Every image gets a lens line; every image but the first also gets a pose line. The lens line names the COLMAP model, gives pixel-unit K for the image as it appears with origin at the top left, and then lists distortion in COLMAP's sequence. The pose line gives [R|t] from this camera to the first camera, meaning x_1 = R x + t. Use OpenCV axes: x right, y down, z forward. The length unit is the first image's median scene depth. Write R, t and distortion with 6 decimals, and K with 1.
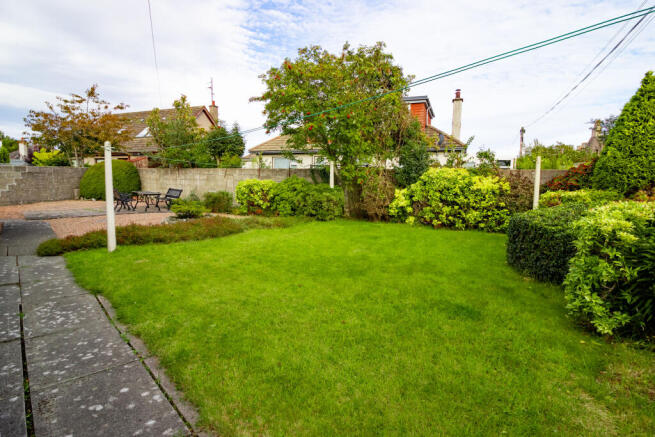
lens RADIAL K [[308.2, 0, 323.1], [0, 308.2, 222.6], [0, 0, 1]] dist [-0.005652, -0.002327]
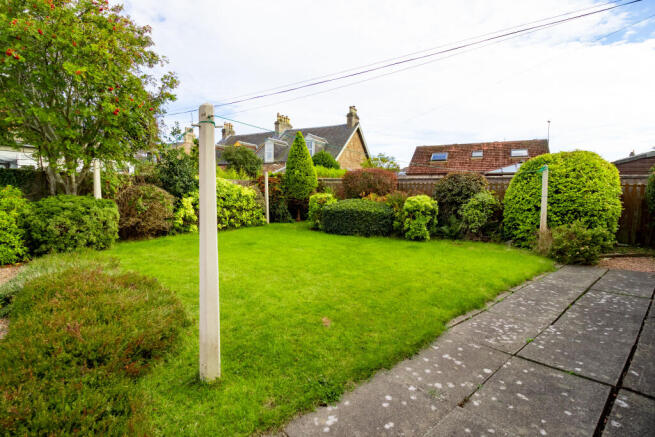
lens RADIAL K [[308.2, 0, 323.9], [0, 308.2, 214.0], [0, 0, 1]] dist [-0.005652, -0.002327]
pose [[0.092875, -0.089454, 0.991651, -0.734271], [0.134557, 0.987947, 0.076518, -0.084409], [-0.986544, 0.126327, 0.103792, 0.561038]]
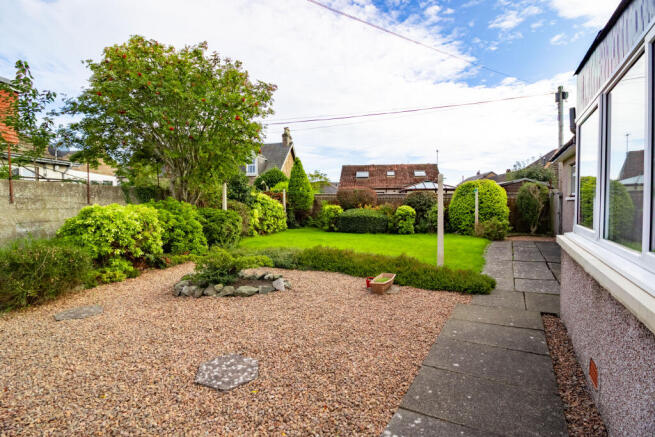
lens RADIAL K [[308.2, 0, 328.4], [0, 308.2, 205.6], [0, 0, 1]] dist [-0.005652, -0.002327]
pose [[-0.246469, -0.022987, 0.968878, -1.166474], [0.134198, 0.989279, 0.057609, -0.176885], [-0.959815, 0.144220, -0.240742, 1.151718]]
